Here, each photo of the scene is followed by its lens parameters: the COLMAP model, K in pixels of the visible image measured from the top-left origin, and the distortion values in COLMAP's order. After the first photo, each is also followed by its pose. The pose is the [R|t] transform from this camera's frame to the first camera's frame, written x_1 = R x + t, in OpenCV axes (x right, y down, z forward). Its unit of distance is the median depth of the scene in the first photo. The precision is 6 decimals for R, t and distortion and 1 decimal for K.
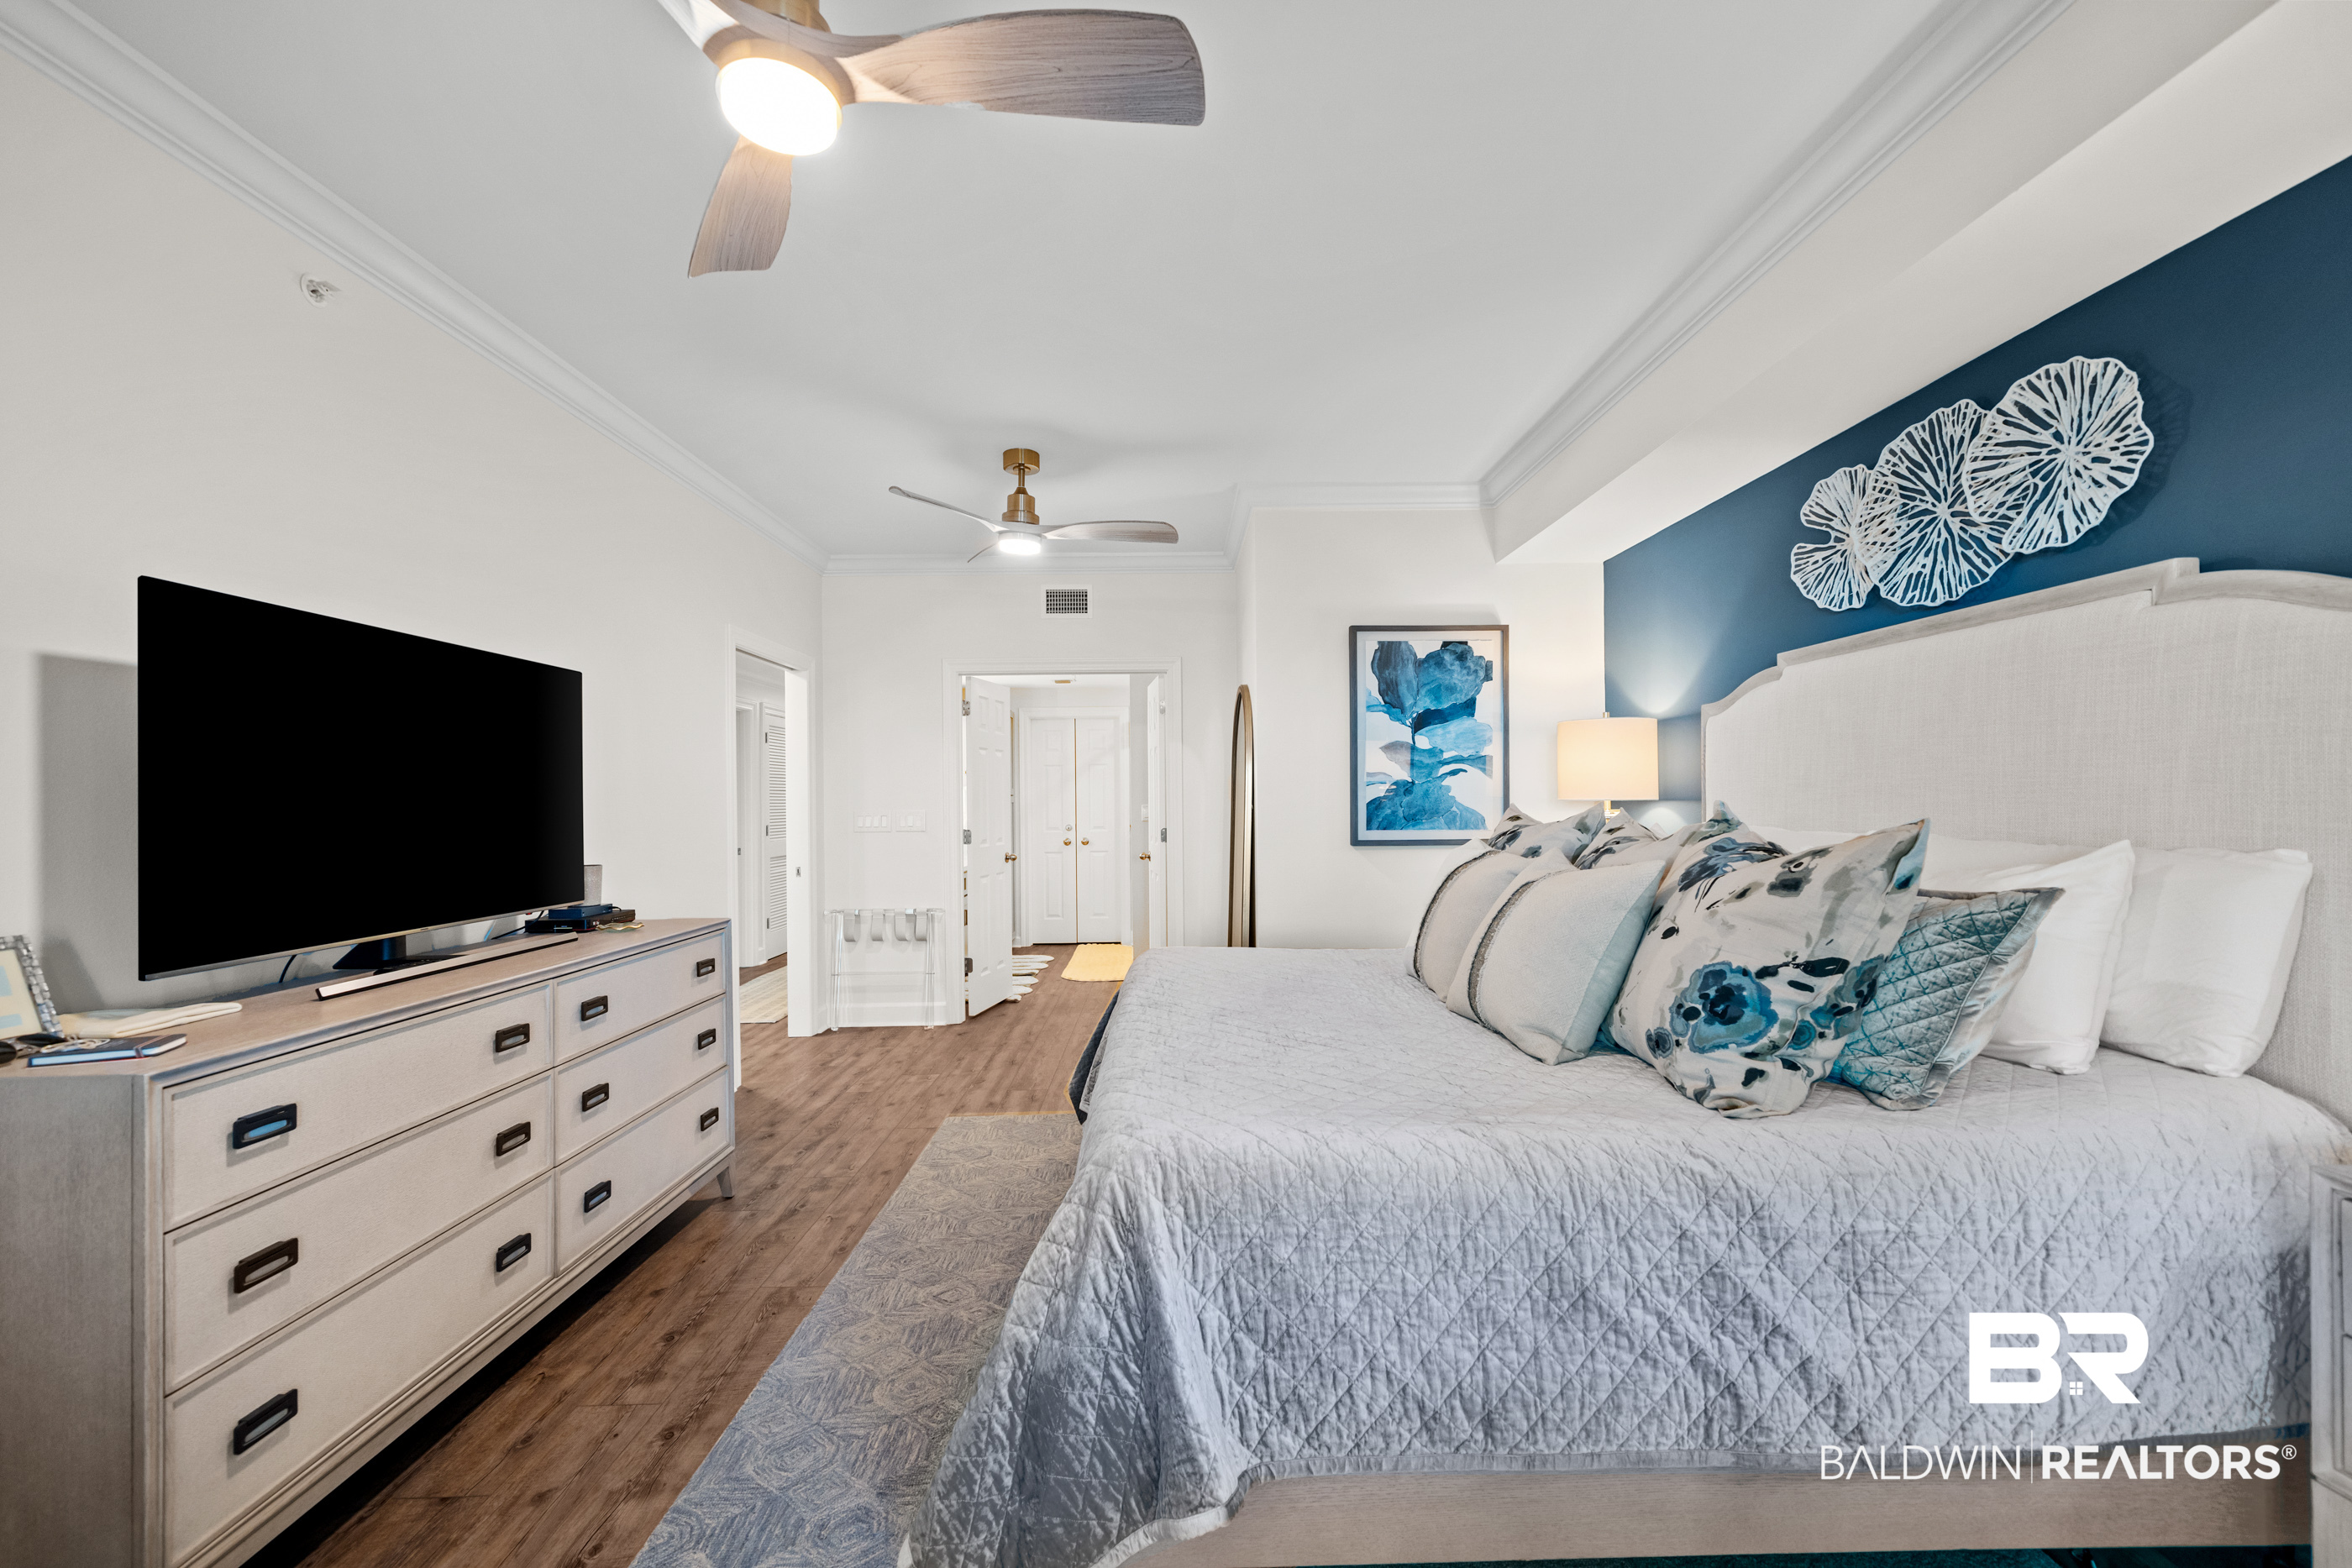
lens RADIAL K [[956.5, 0, 1168.8], [0, 956.5, 793.8], [0, 0, 1]] dist [-0.001285, -0.000396]
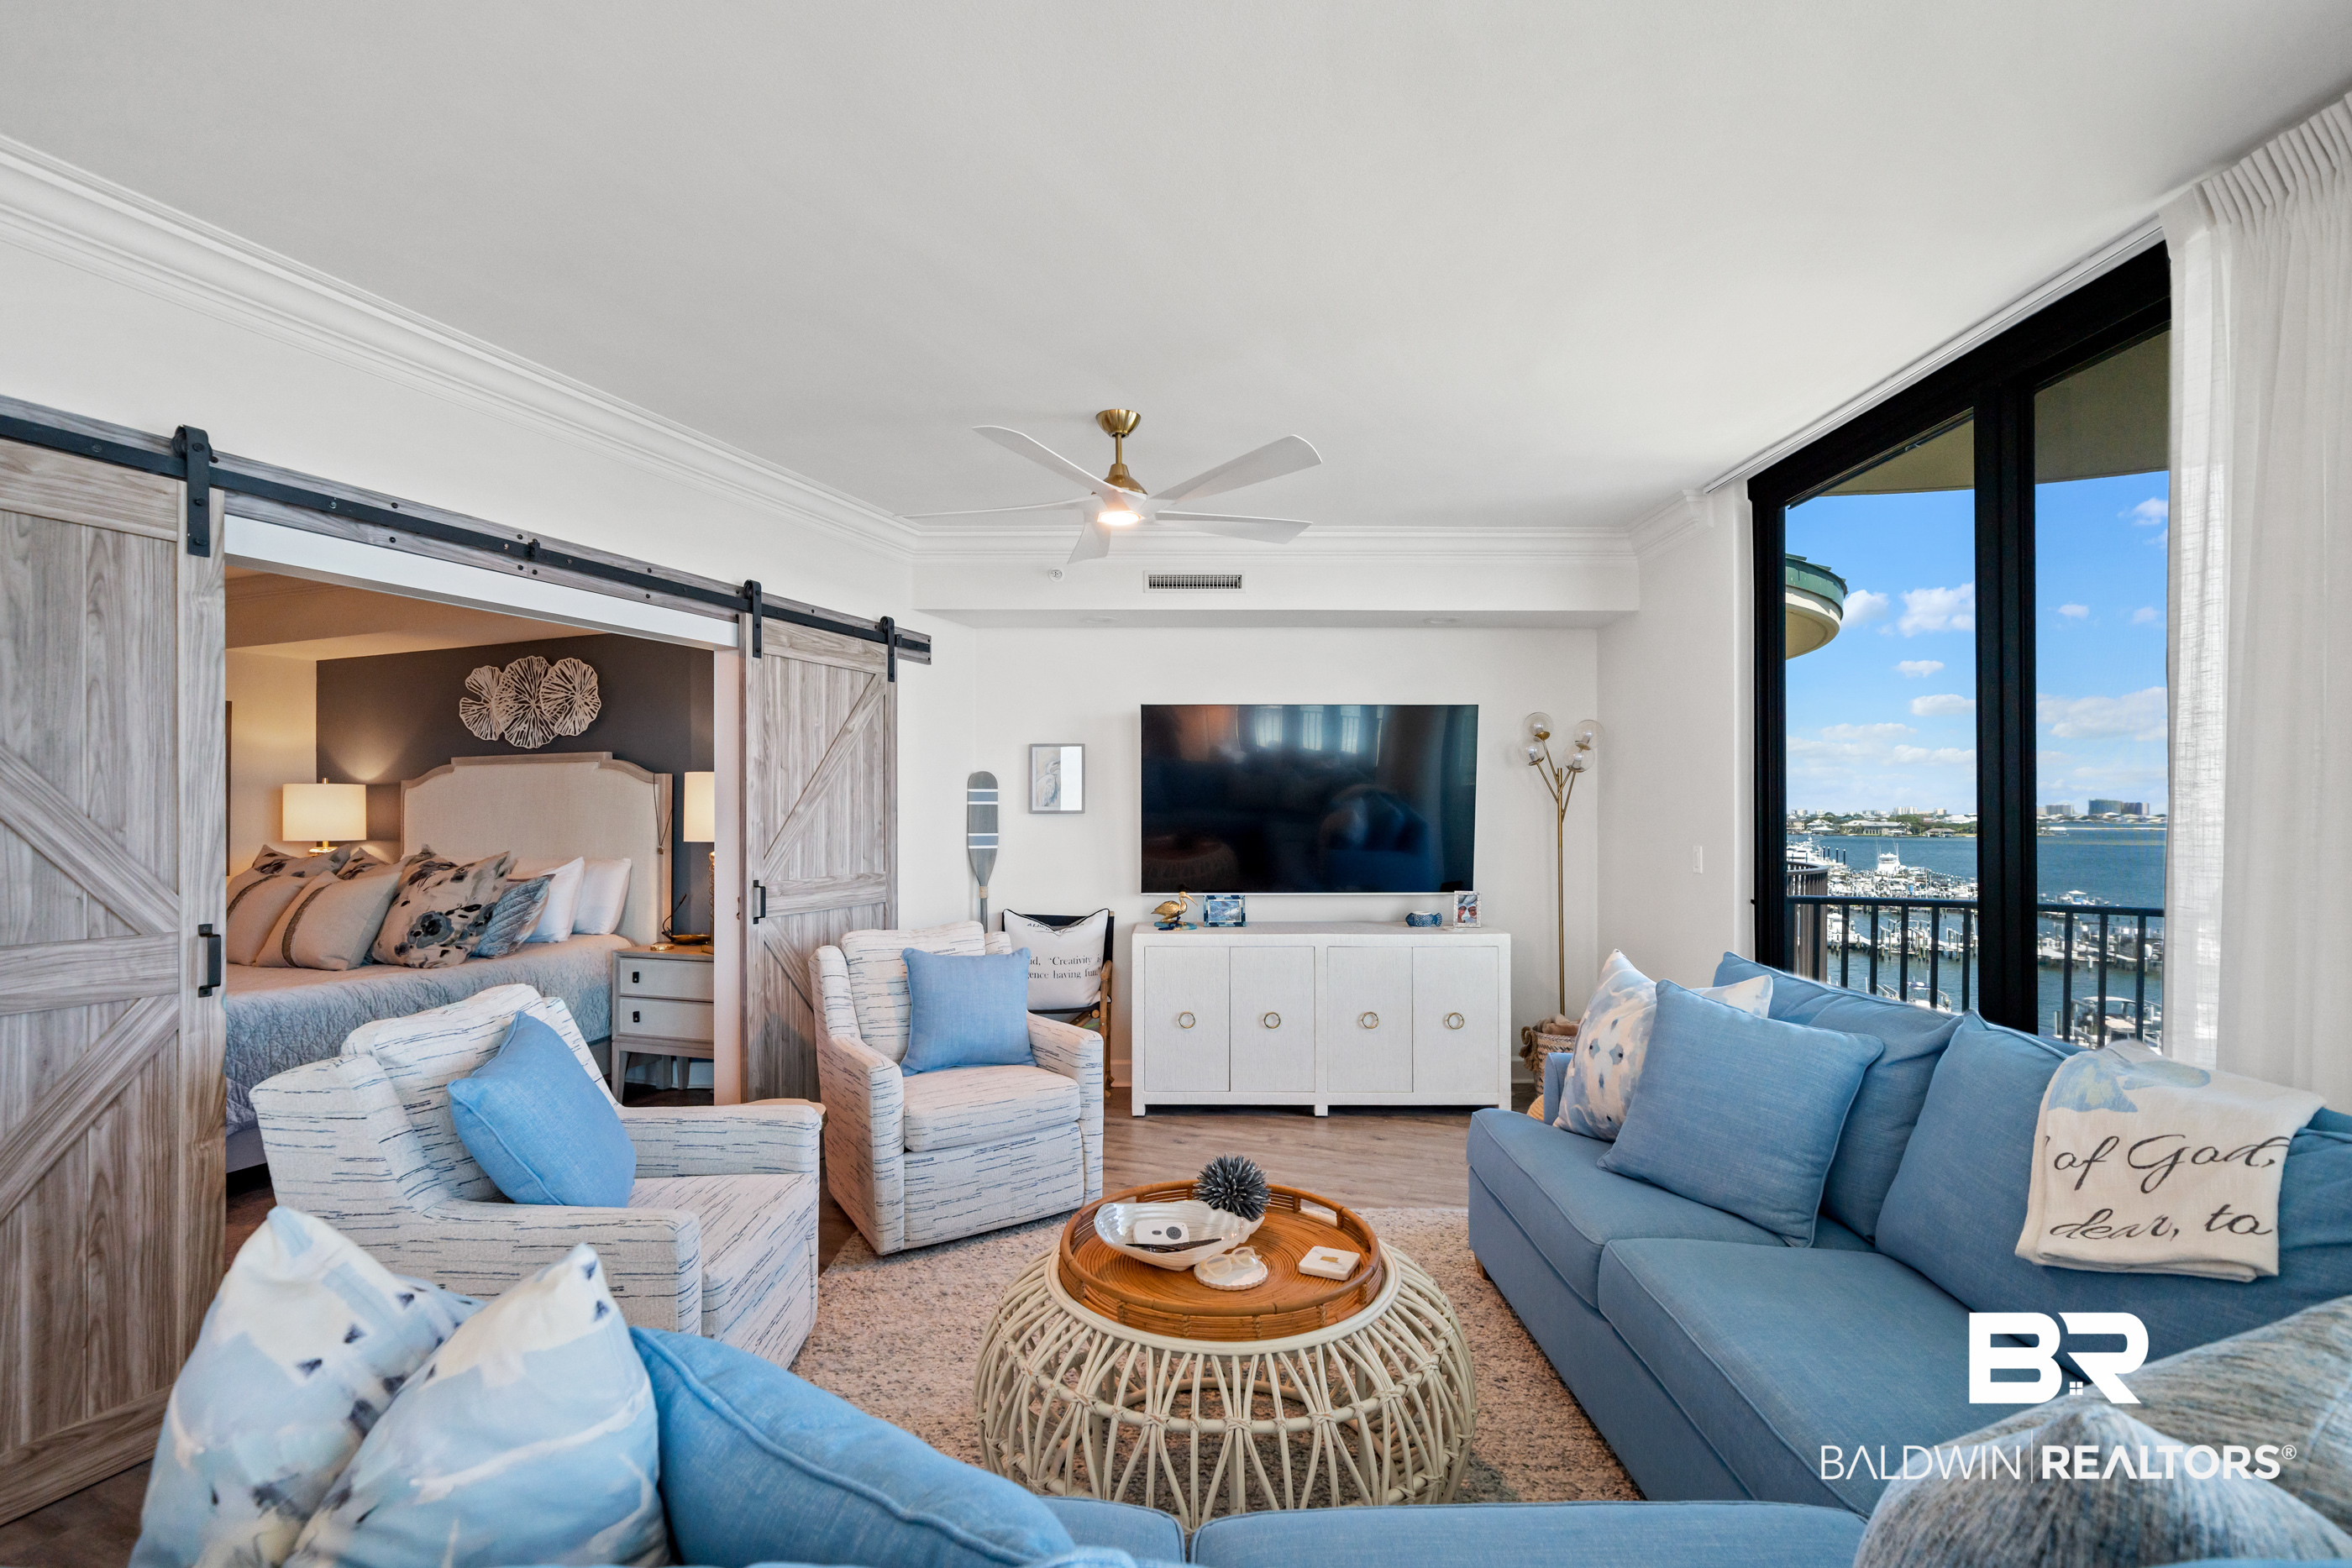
lens RADIAL K [[1041.0, 0, 1170.2], [0, 1041.0, 812.0], [0, 0, 1]] dist [-0.001283, -0.000320]
pose [[0.380324, 0.010252, 0.924796, -0.953846], [-0.003064, 0.999947, -0.009825, -0.047061], [-0.924848, 0.000903, 0.380335, -1.441835]]
